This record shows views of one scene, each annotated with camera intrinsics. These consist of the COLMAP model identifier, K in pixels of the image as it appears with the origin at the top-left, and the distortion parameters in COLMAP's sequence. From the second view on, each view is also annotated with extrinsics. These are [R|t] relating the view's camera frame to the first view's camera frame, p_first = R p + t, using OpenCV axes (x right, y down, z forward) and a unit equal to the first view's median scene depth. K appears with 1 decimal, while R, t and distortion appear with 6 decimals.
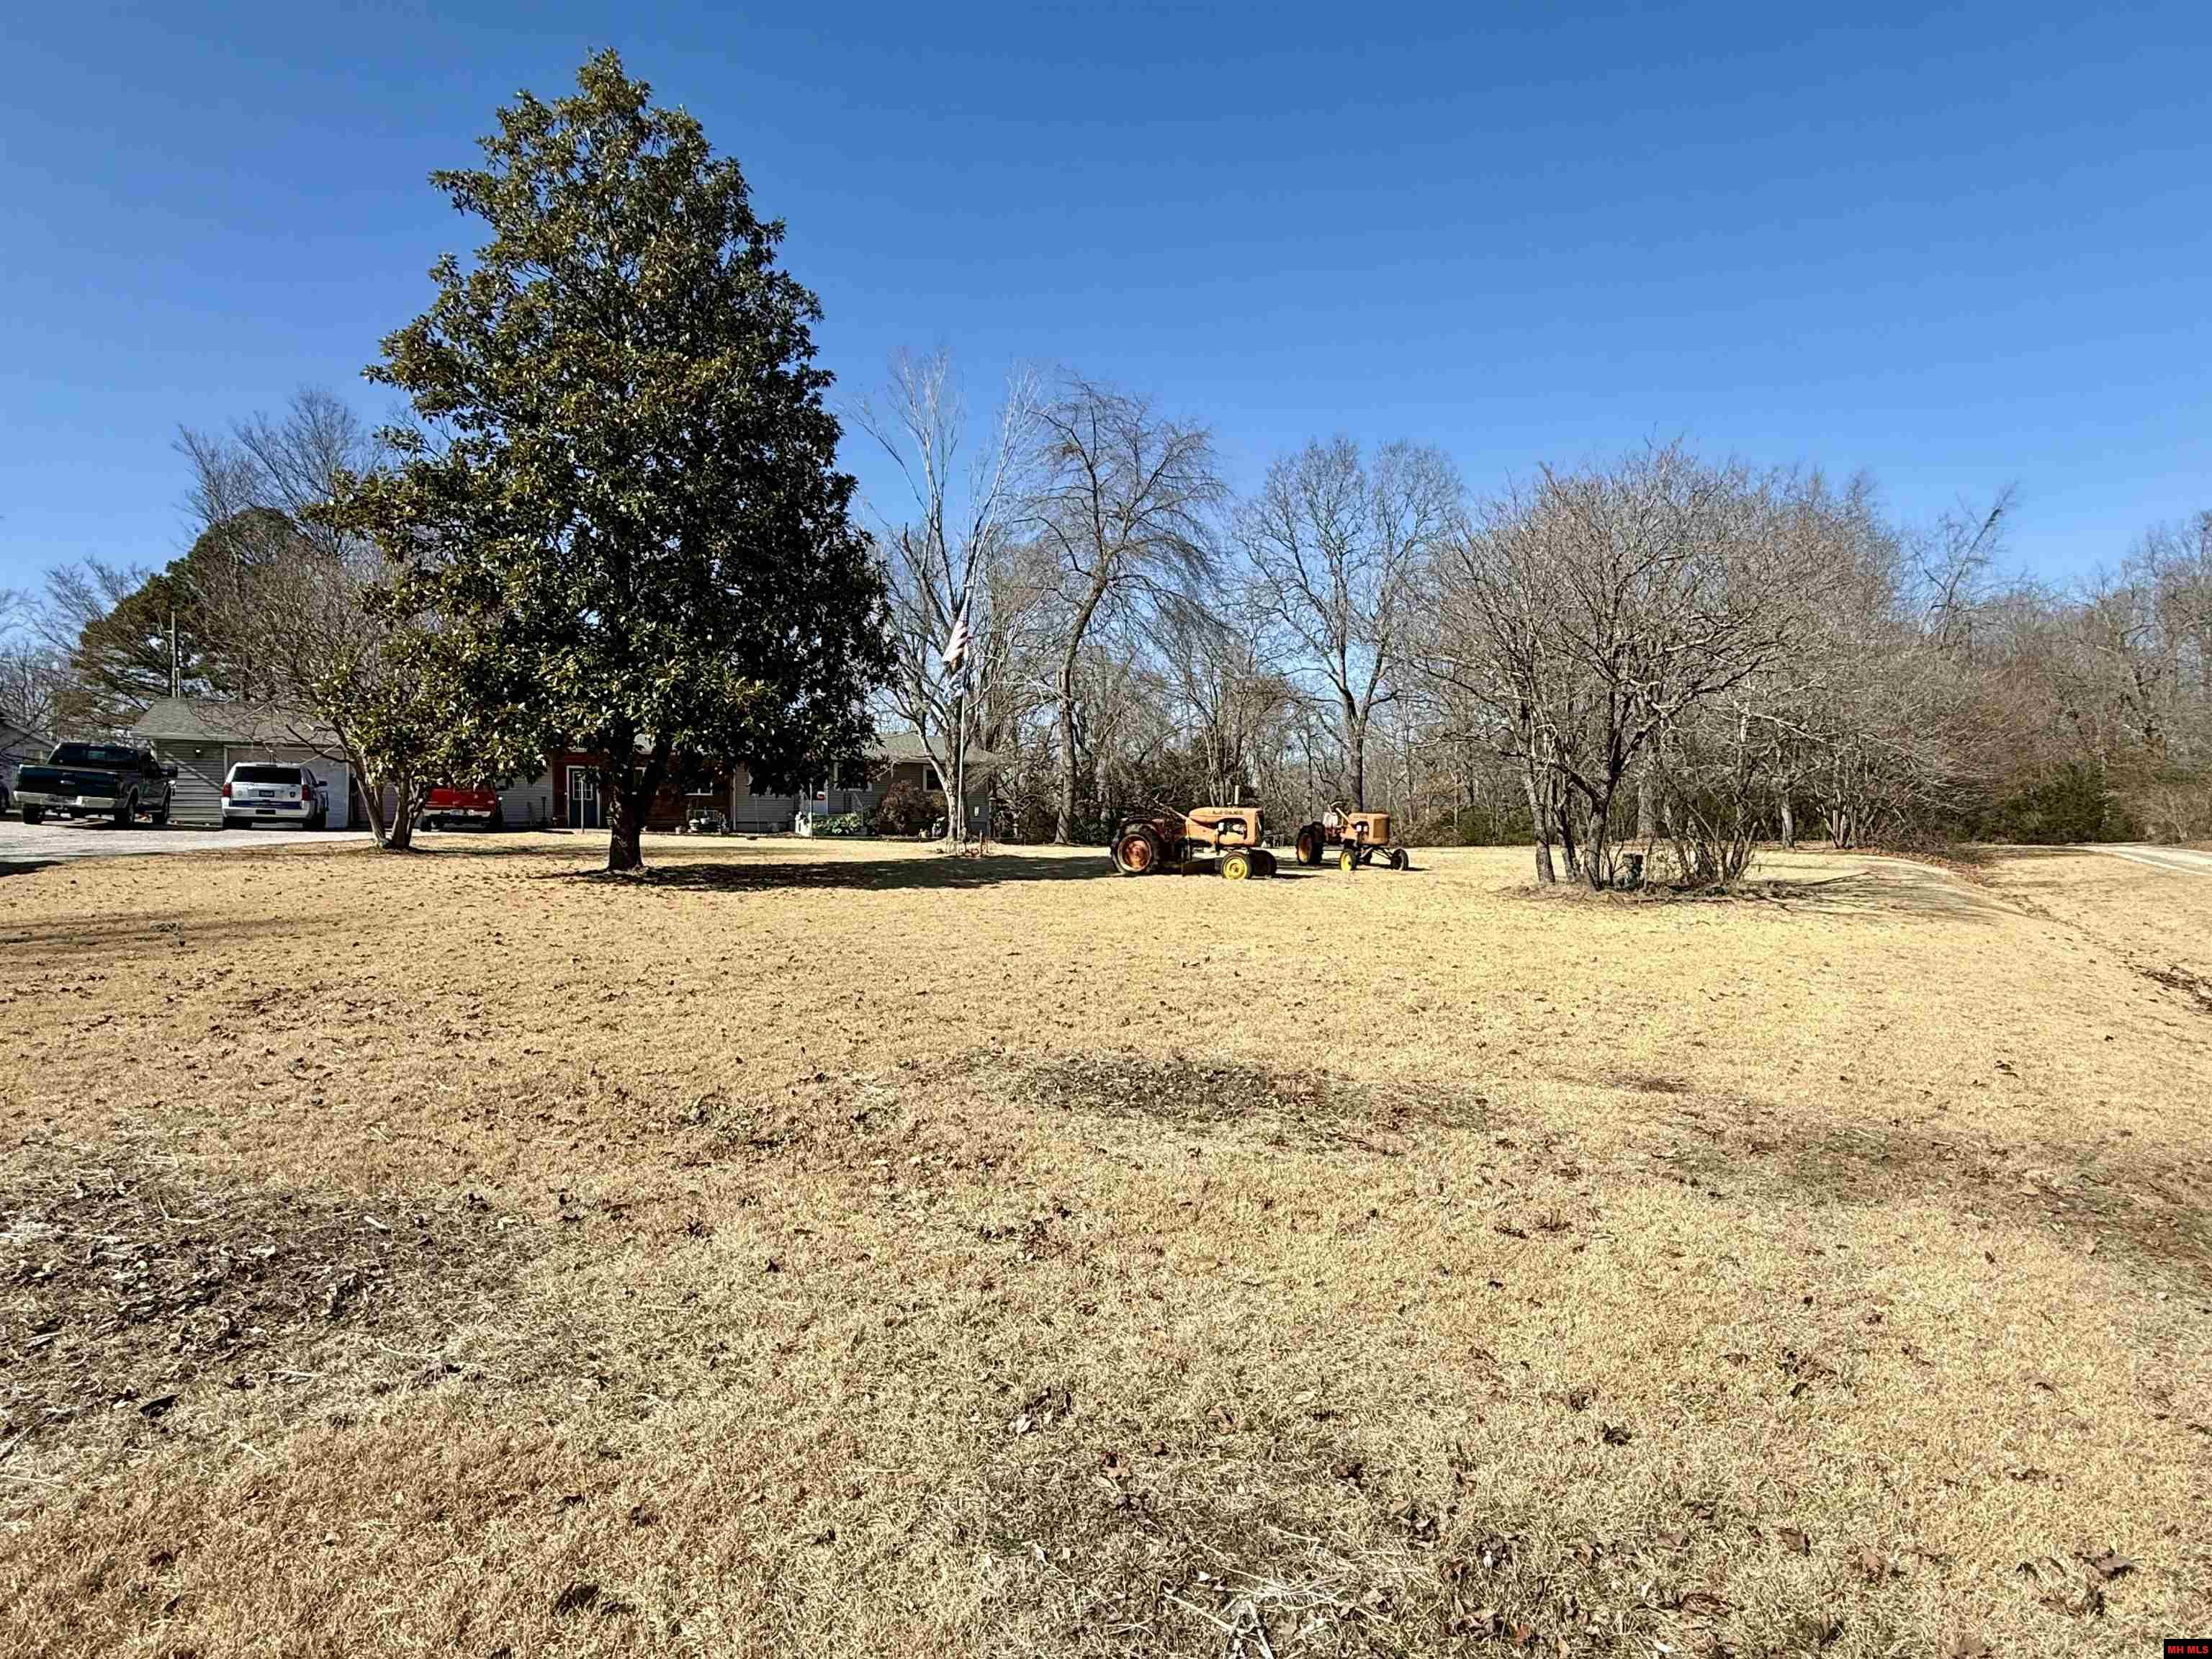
lens RADIAL K [[1160.8, 0, 1104.1], [0, 1160.8, 827.6], [0, 0, 1]] dist [-0.006532, -0.000149]
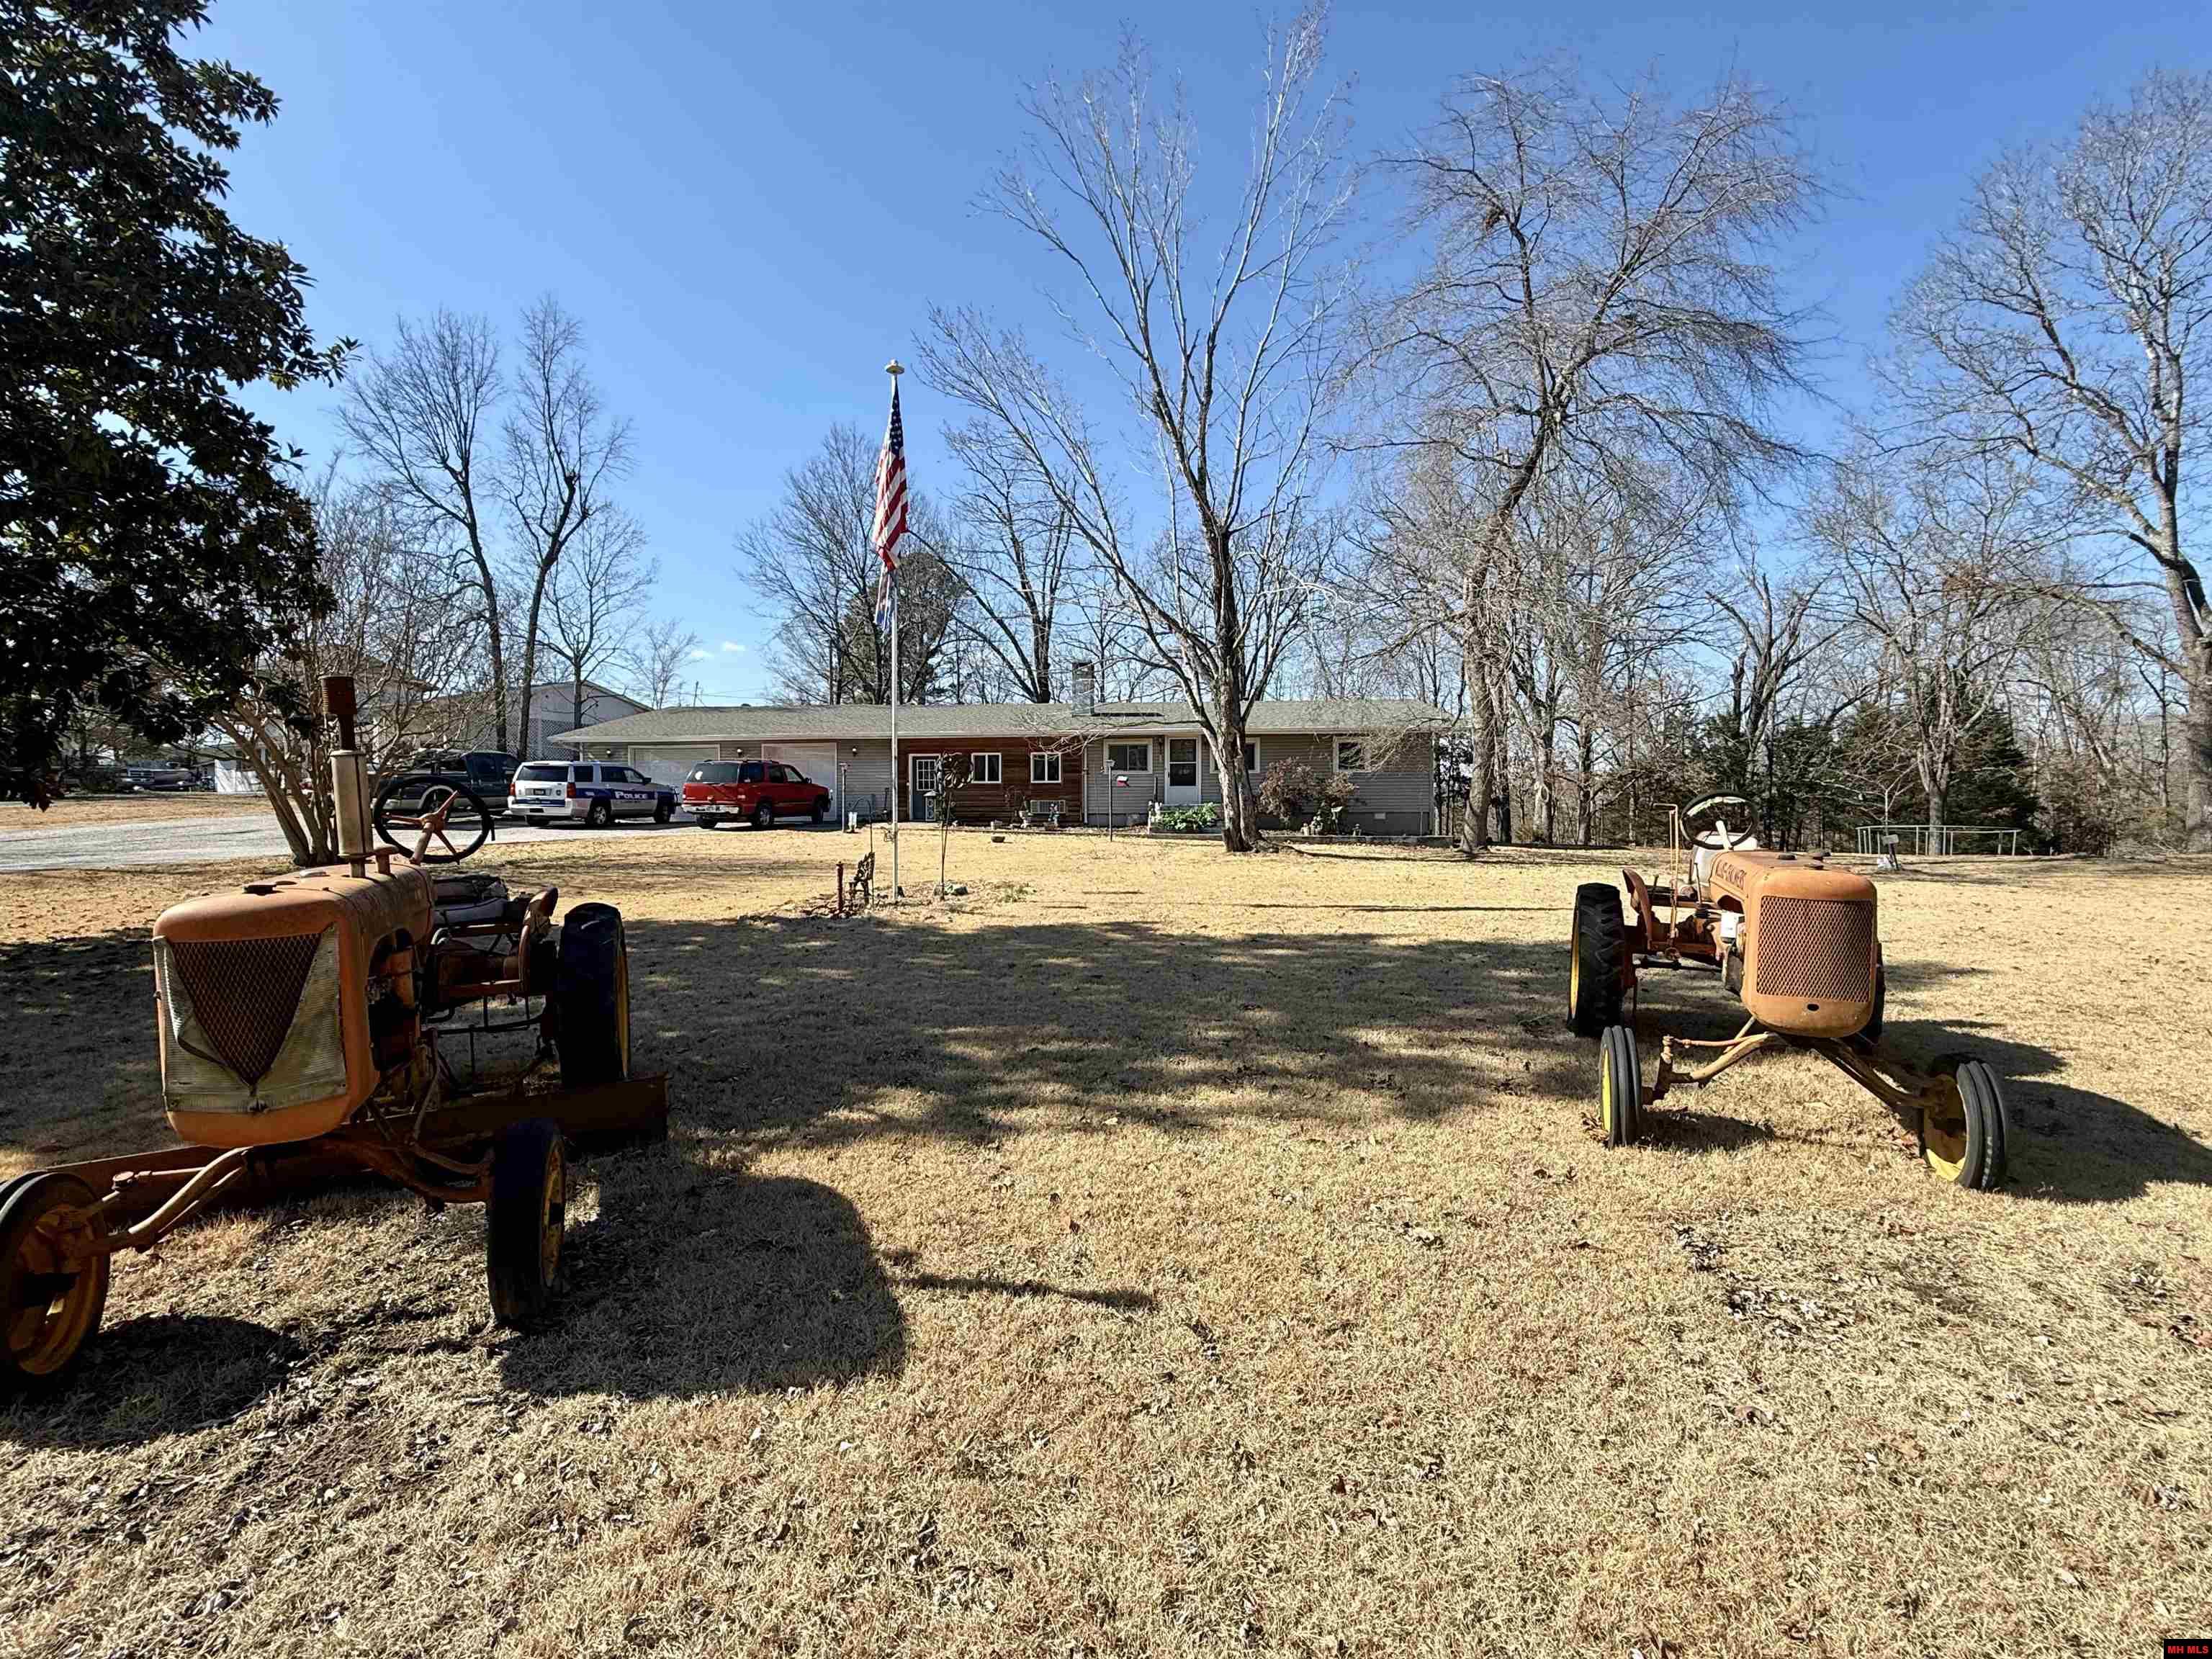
lens RADIAL K [[997.7, 0, 1109.7], [0, 997.7, 838.2], [0, 0, 1]] dist [-0.000764, -0.000179]
pose [[0.782502, 0.011979, -0.622533, 0.203920], [0.004799, 0.999669, 0.025269, -0.008395], [0.622629, -0.022760, 0.782186, 0.614567]]
